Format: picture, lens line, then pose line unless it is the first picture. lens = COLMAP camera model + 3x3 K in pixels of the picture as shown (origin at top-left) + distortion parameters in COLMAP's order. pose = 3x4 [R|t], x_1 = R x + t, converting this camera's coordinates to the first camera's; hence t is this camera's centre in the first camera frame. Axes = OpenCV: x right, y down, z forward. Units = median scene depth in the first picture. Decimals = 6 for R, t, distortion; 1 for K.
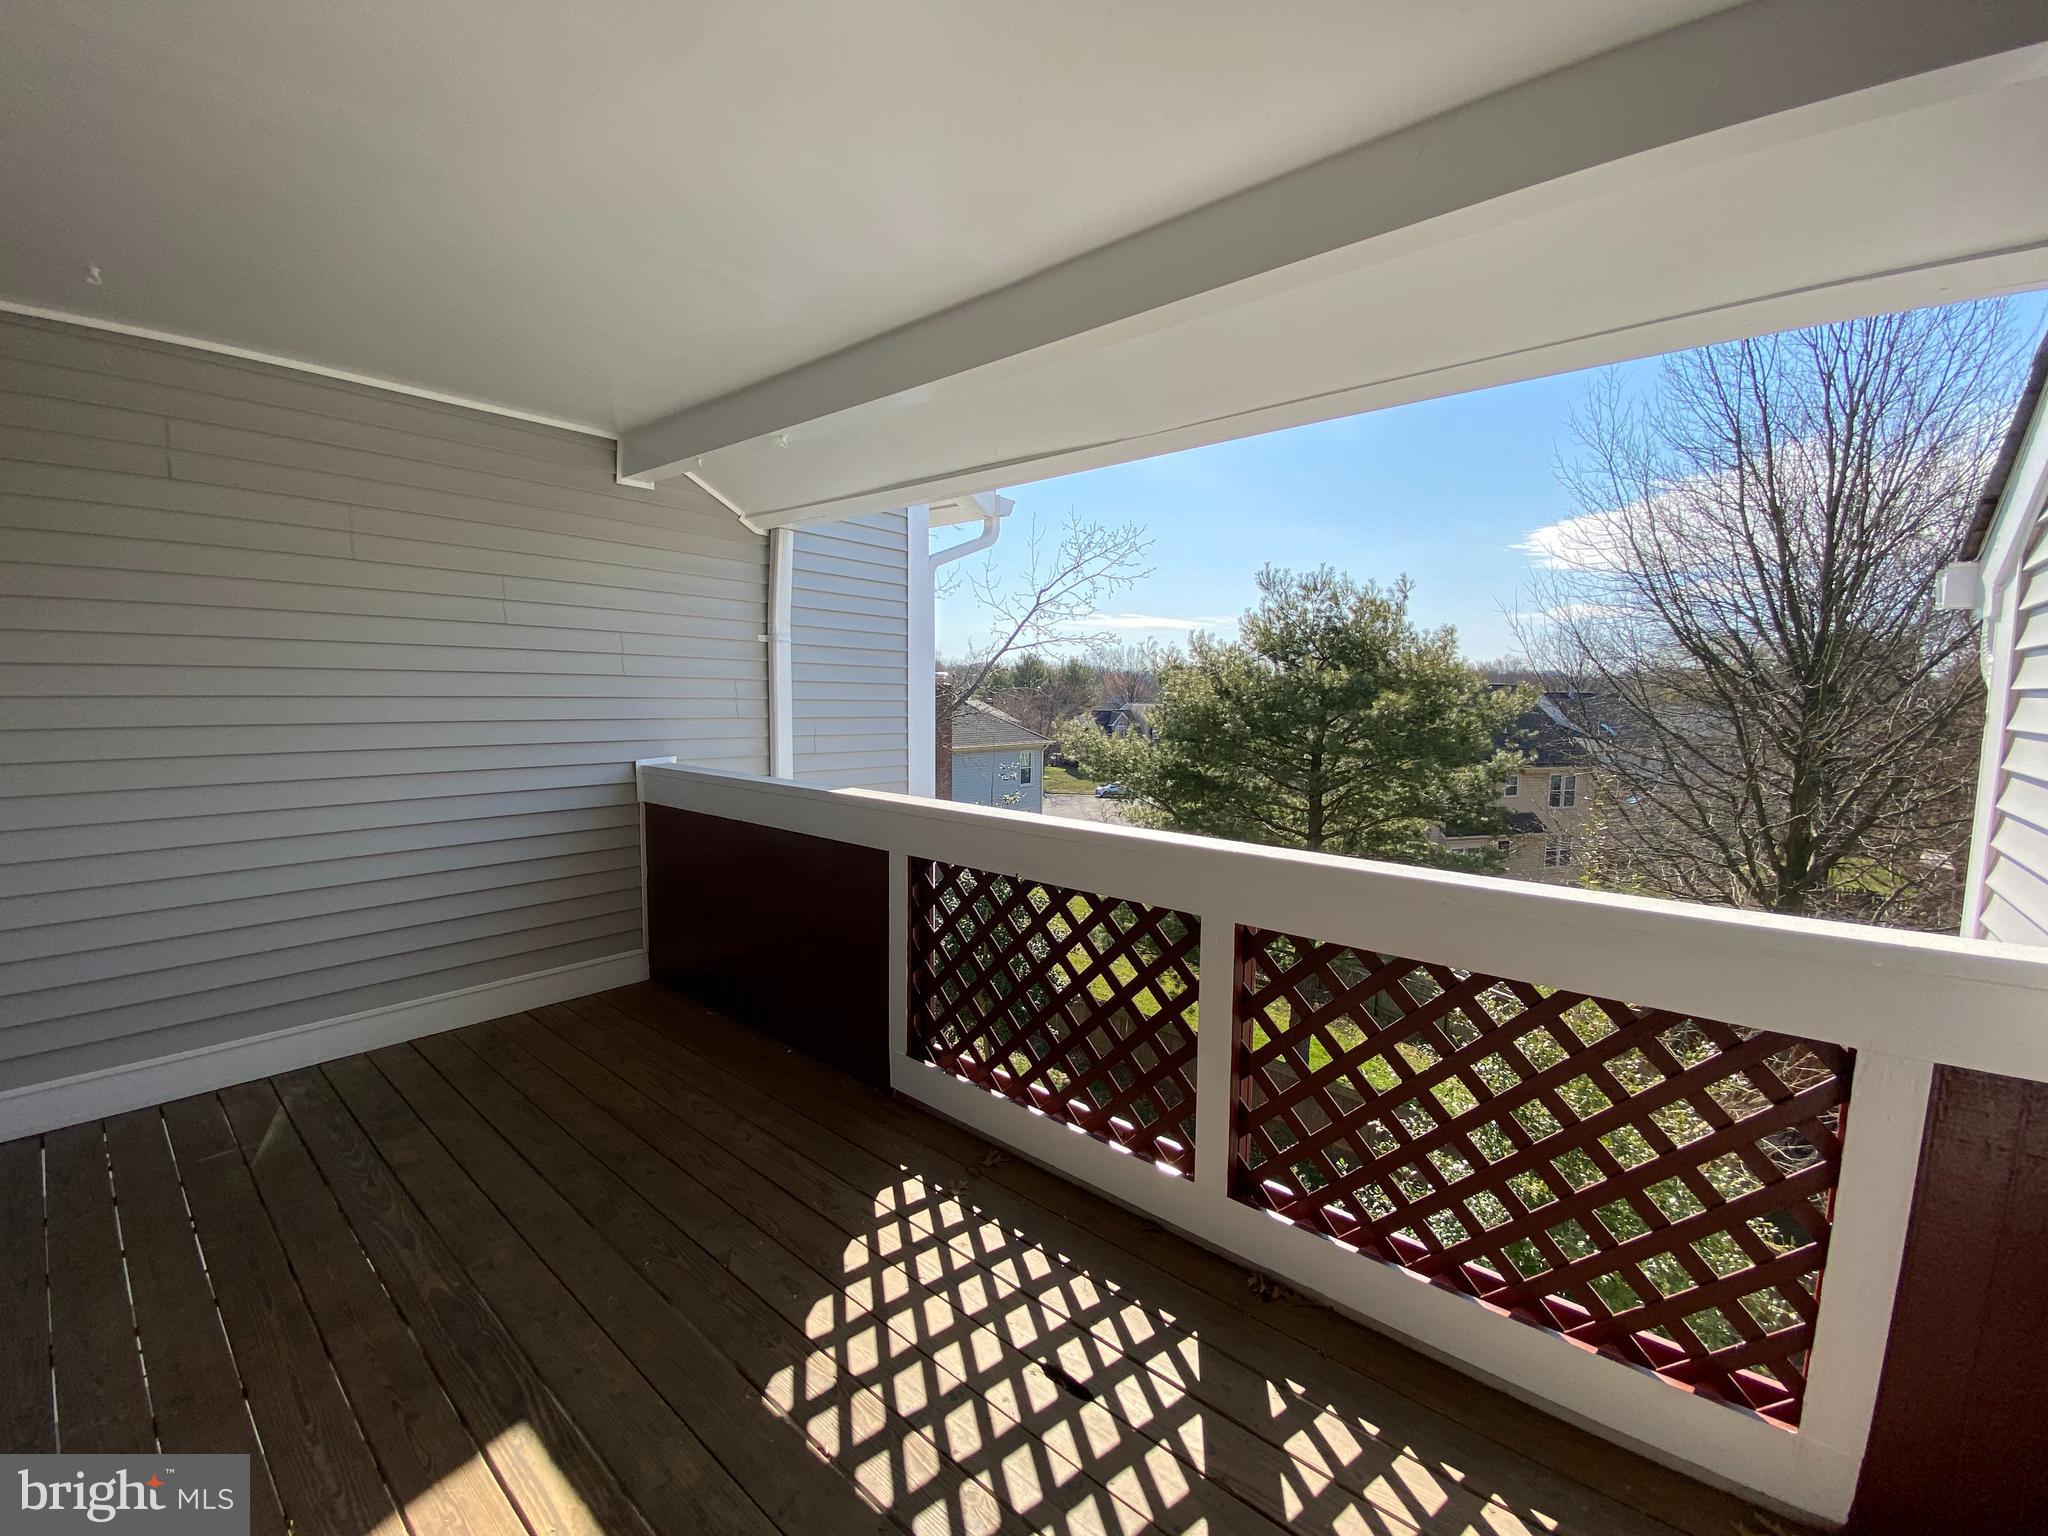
lens RADIAL K [[826.8, 0, 1024.0], [0, 826.8, 768.0], [0, 0, 1]] dist [0.003454, -0.012556]
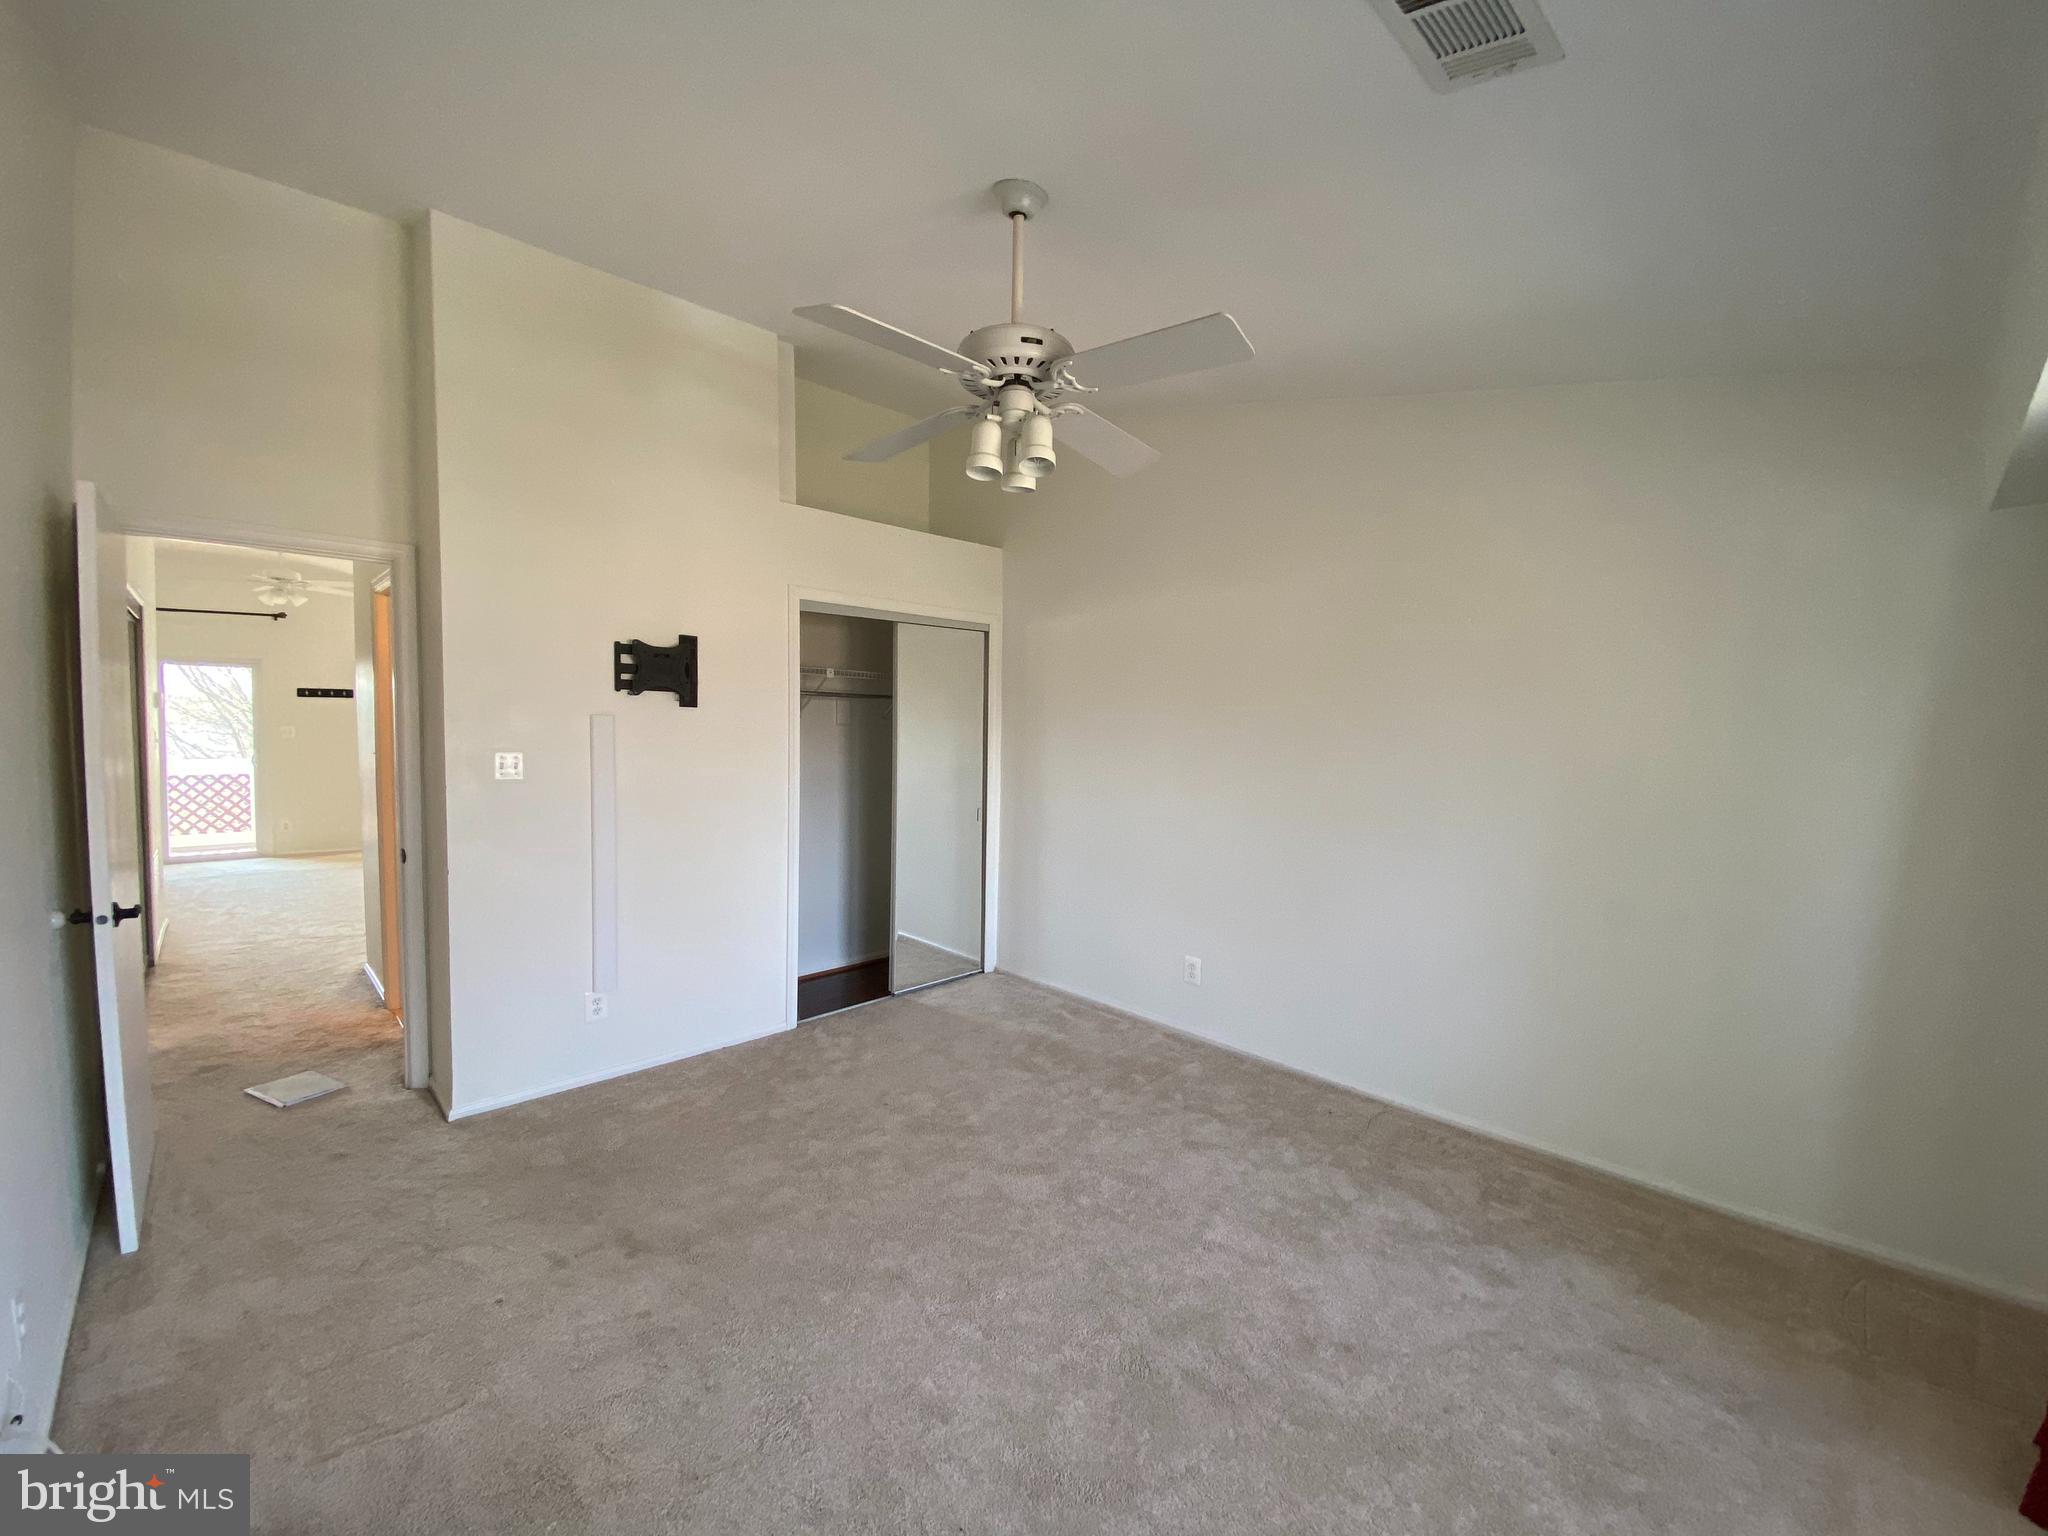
lens RADIAL K [[819.6, 0, 1024.0], [0, 819.6, 768.0], [0, 0, 1]] dist [0.000343, -0.011950]
pose [[0.091052, -0.066588, 0.993617, -1.030523], [0.084320, 0.994694, 0.058933, 0.080306], [-0.992270, 0.078416, 0.096184, -1.218539]]
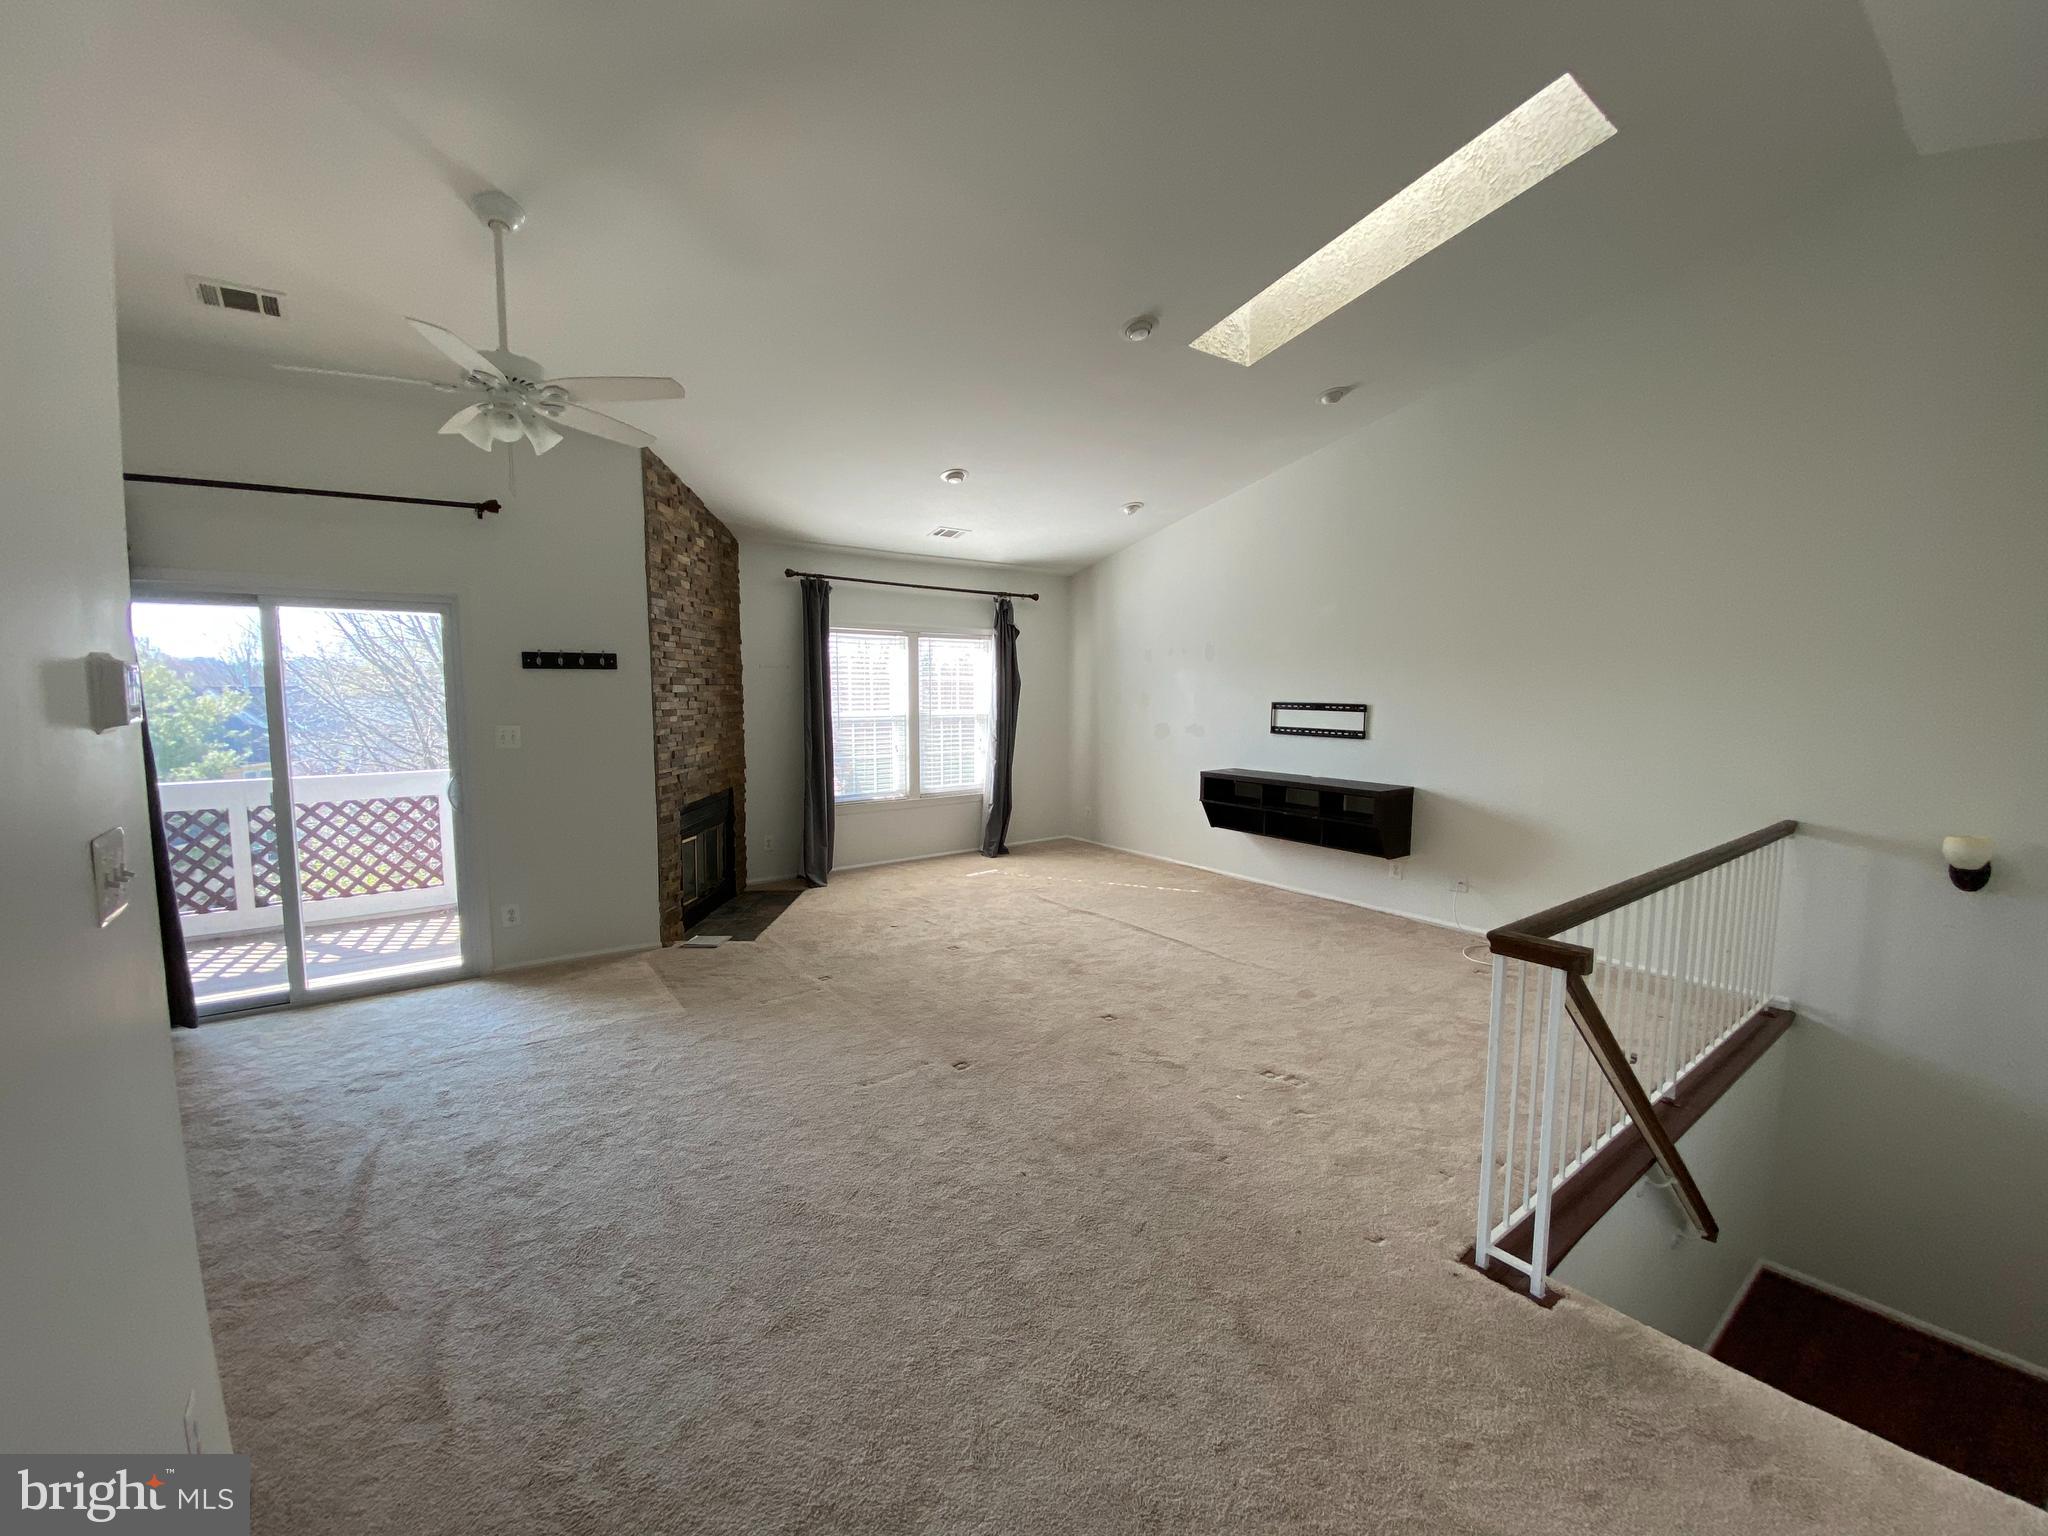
lens RADIAL K [[826.8, 0, 1024.0], [0, 826.8, 768.0], [0, 0, 1]] dist [0.003454, -0.012556]
pose [[0.220748, -0.111708, 0.968913, -0.499722], [0.098019, 0.990931, 0.091915, 0.015097], [-0.970393, 0.074682, 0.229695, -0.598884]]
